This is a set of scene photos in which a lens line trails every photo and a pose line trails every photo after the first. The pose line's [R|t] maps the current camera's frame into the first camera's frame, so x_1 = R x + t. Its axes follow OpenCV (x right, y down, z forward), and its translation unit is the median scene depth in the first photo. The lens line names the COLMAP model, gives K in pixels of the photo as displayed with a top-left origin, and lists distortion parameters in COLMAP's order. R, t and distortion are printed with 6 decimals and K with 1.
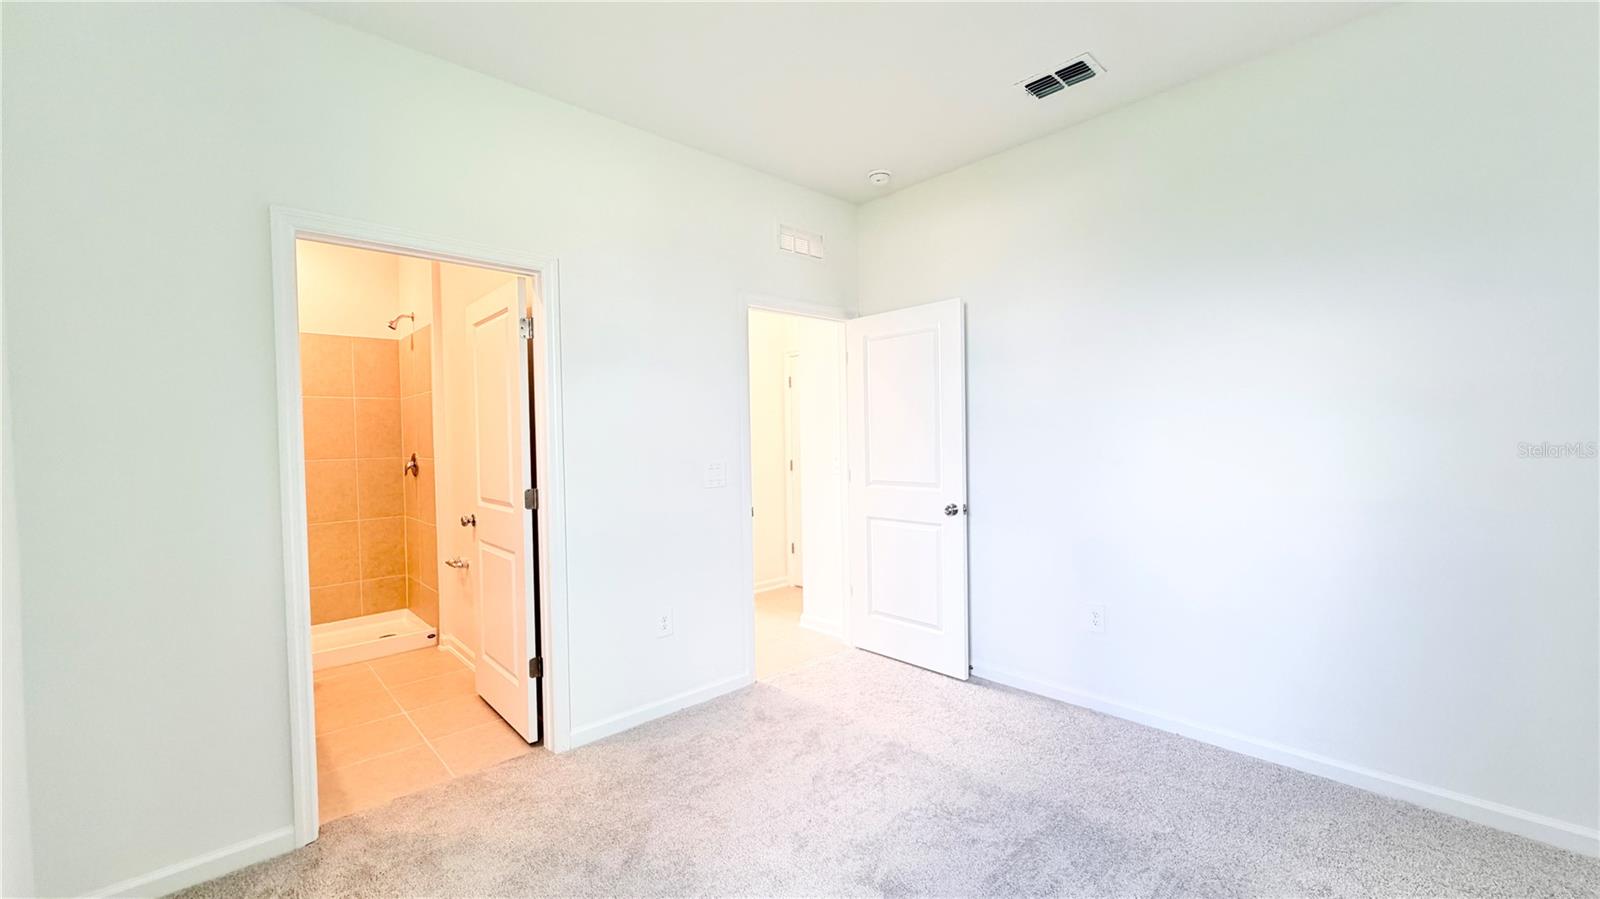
lens RADIAL K [[646.0, 0, 796.4], [0, 646.0, 450.5], [0, 0, 1]] dist [-0.000392, 0.000121]
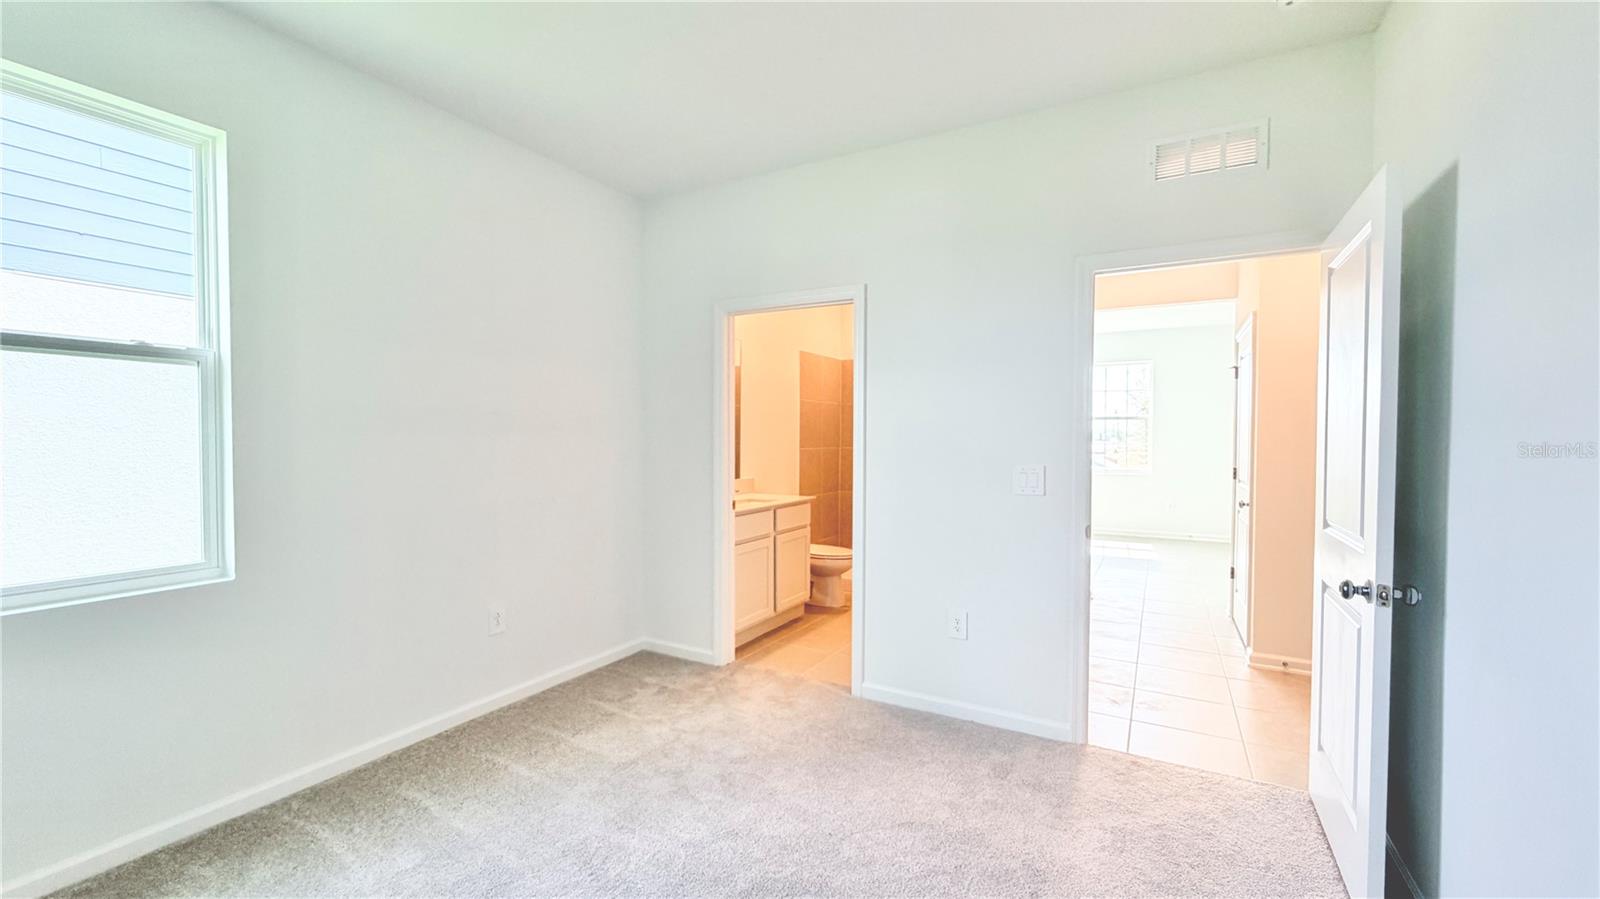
lens RADIAL K [[646.0, 0, 796.5], [0, 646.0, 447.2], [0, 0, 1]] dist [-0.000392, 0.000121]
pose [[0.300586, 0.038021, -0.952997, 0.448051], [-0.033725, 0.999004, 0.029220, -0.015697], [0.953158, 0.023357, 0.301569, 0.320274]]
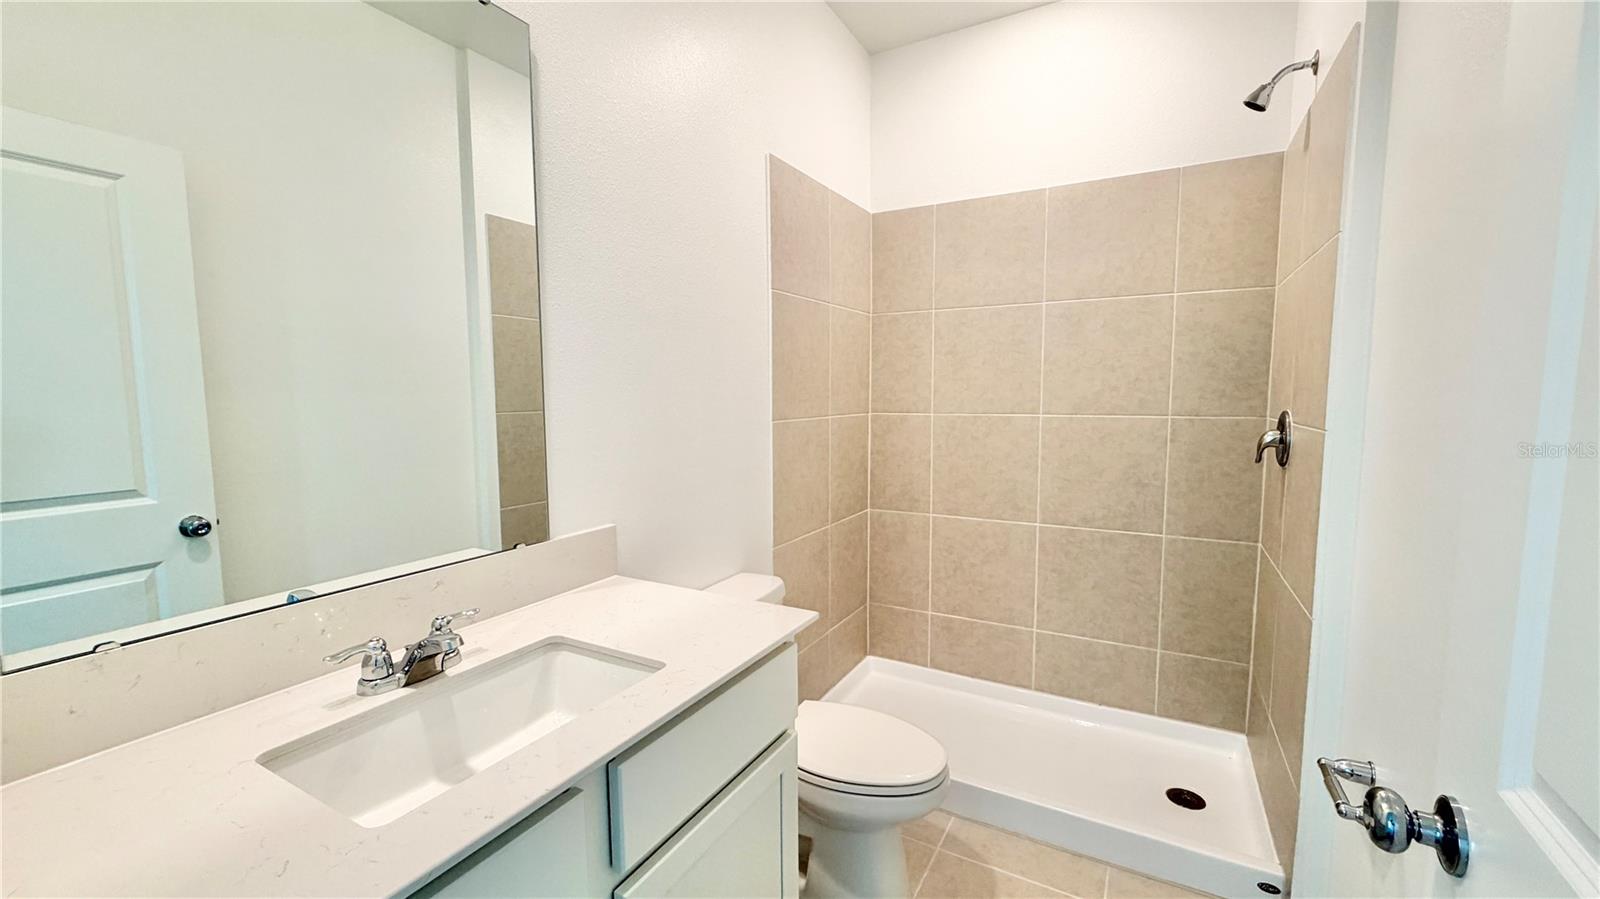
lens RADIAL K [[646.0, 0, 801.7], [0, 646.0, 449.6], [0, 0, 1]] dist [-0.000392, 0.000121]
pose [[0.314643, 0.105409, -0.943339, -0.297479], [-0.028583, 0.994416, 0.101582, -0.004445], [0.948780, -0.004998, 0.315899, 0.578088]]
